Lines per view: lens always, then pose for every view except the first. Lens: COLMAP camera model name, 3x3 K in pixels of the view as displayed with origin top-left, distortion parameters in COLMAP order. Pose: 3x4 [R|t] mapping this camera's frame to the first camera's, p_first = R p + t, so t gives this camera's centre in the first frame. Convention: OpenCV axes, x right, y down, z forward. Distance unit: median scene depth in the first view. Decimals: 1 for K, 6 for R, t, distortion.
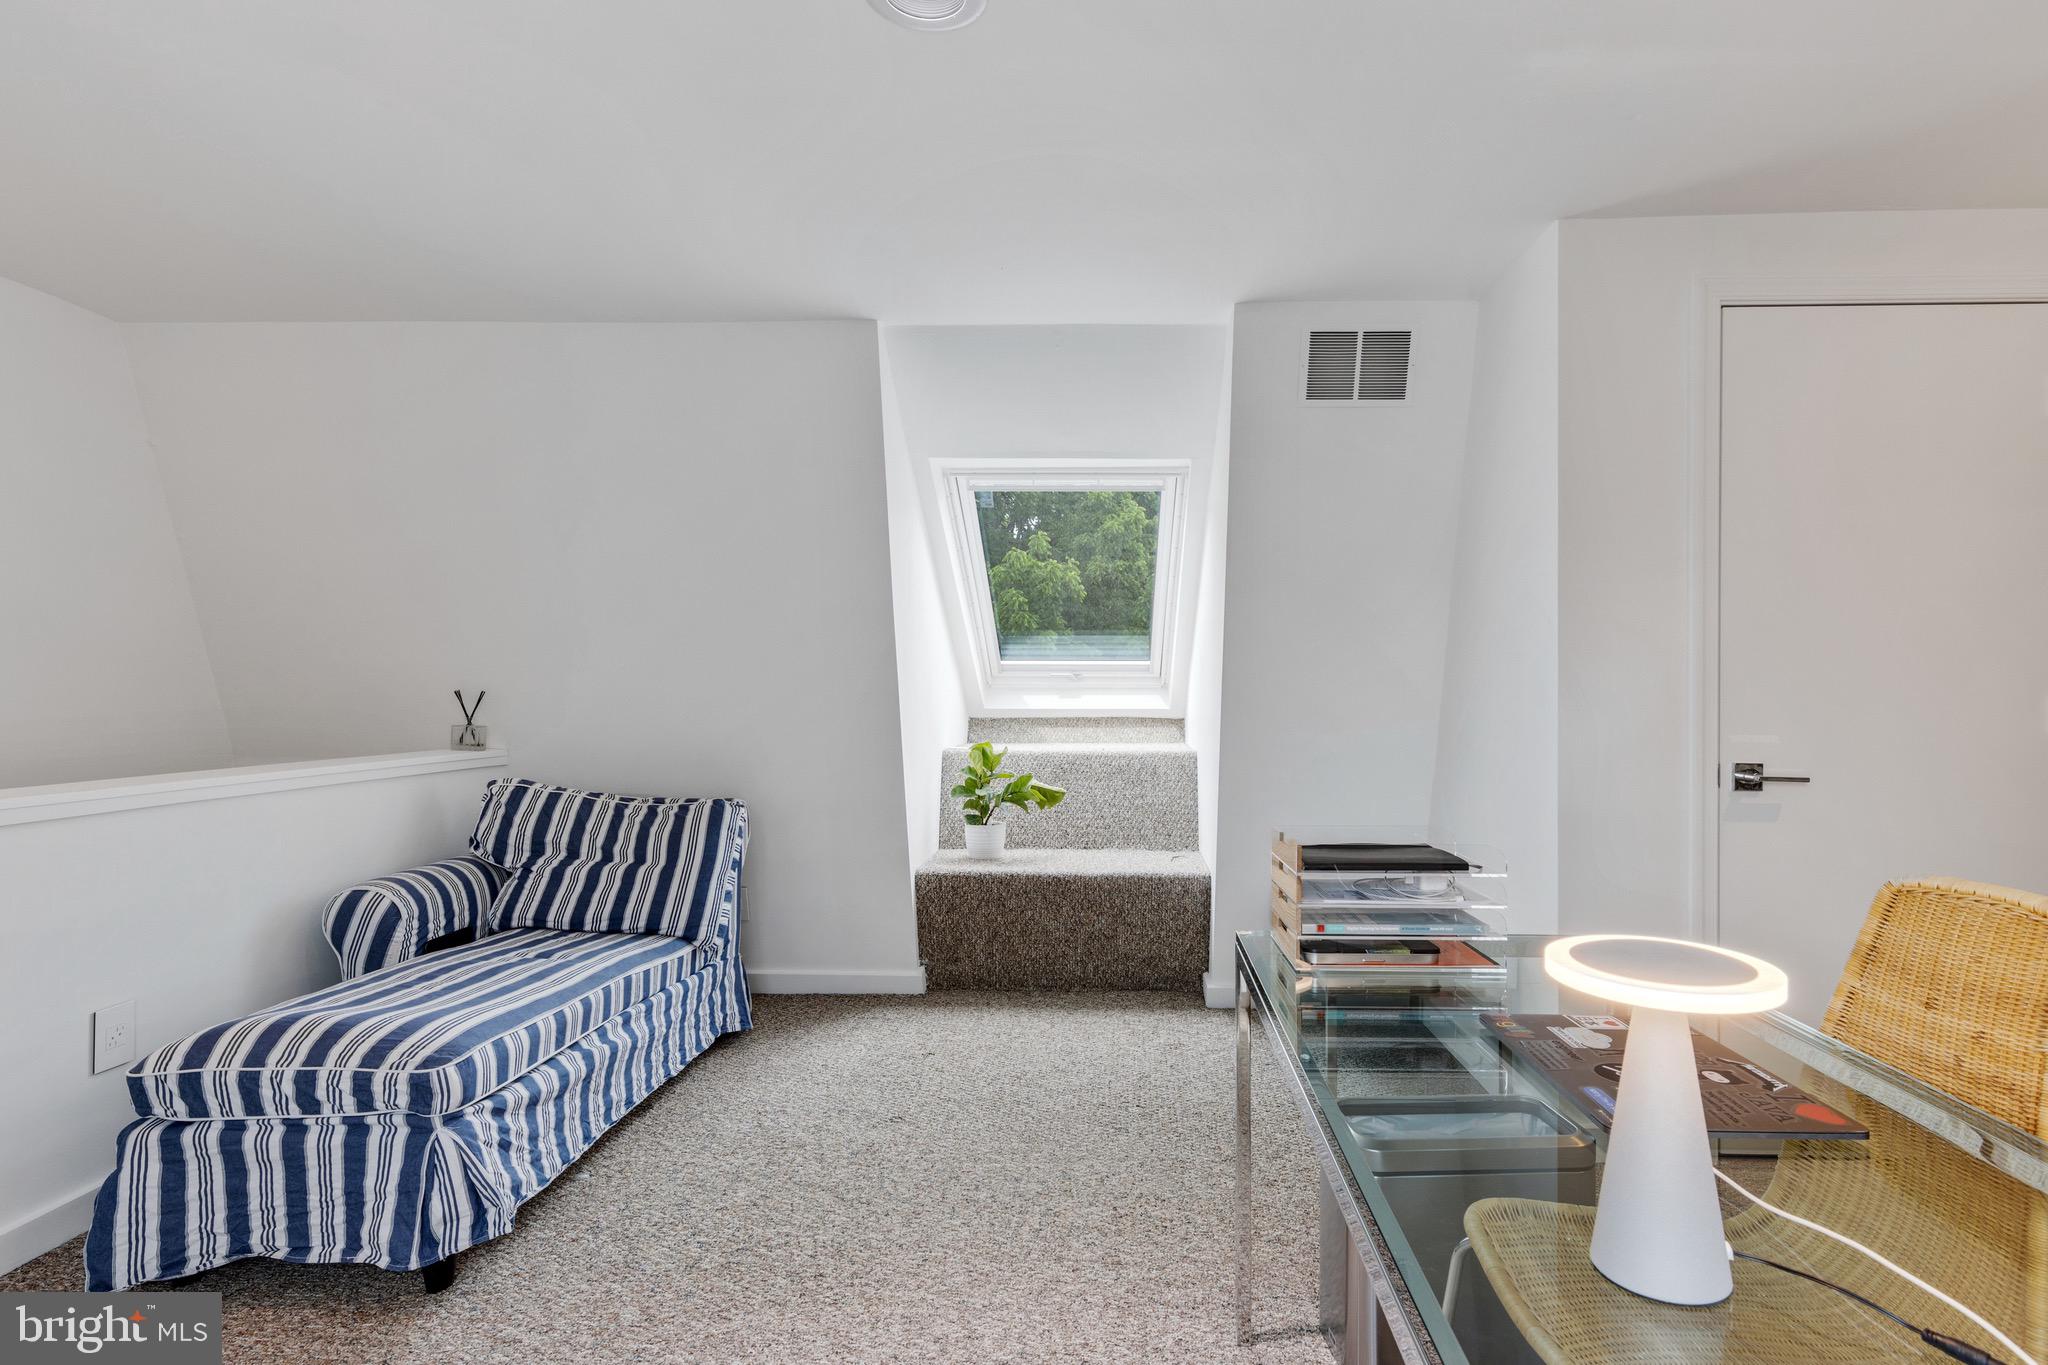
lens RADIAL K [[1060.7, 0, 1029.2], [0, 1060.7, 697.7], [0, 0, 1]] dist [0.012024, -0.000407]
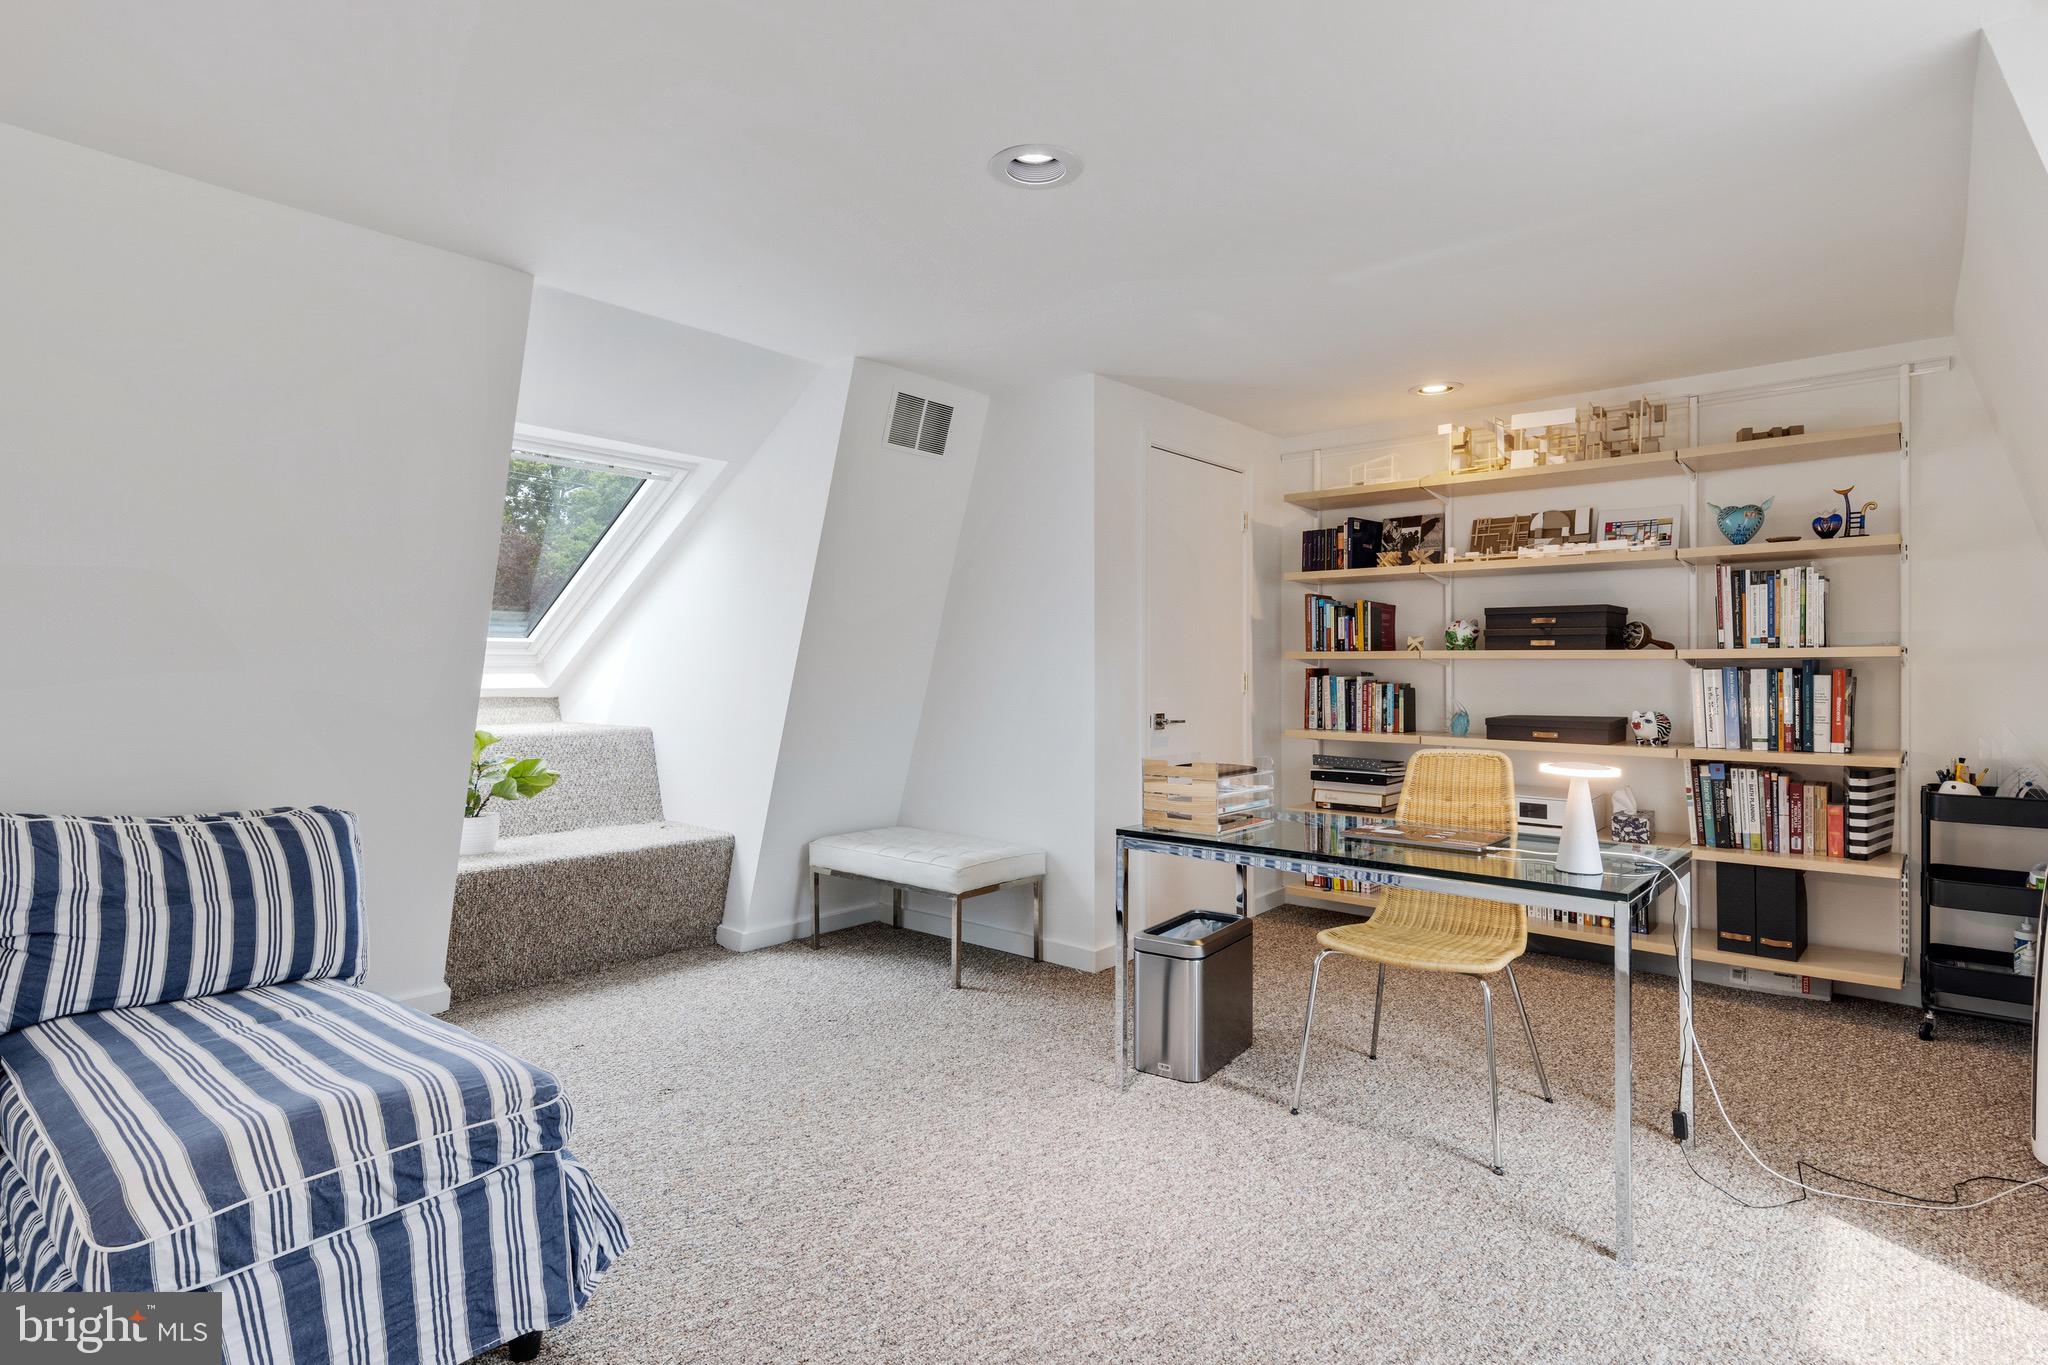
lens RADIAL K [[1051.8, 0, 1025.5], [0, 1051.8, 669.0], [0, 0, 1]] dist [0.009923, -0.000514]
pose [[0.623546, -0.000090, 0.781787, -0.601136], [0.002850, 0.999994, -0.002158, -0.005510], [-0.781781, 0.003574, 0.623542, 0.081796]]
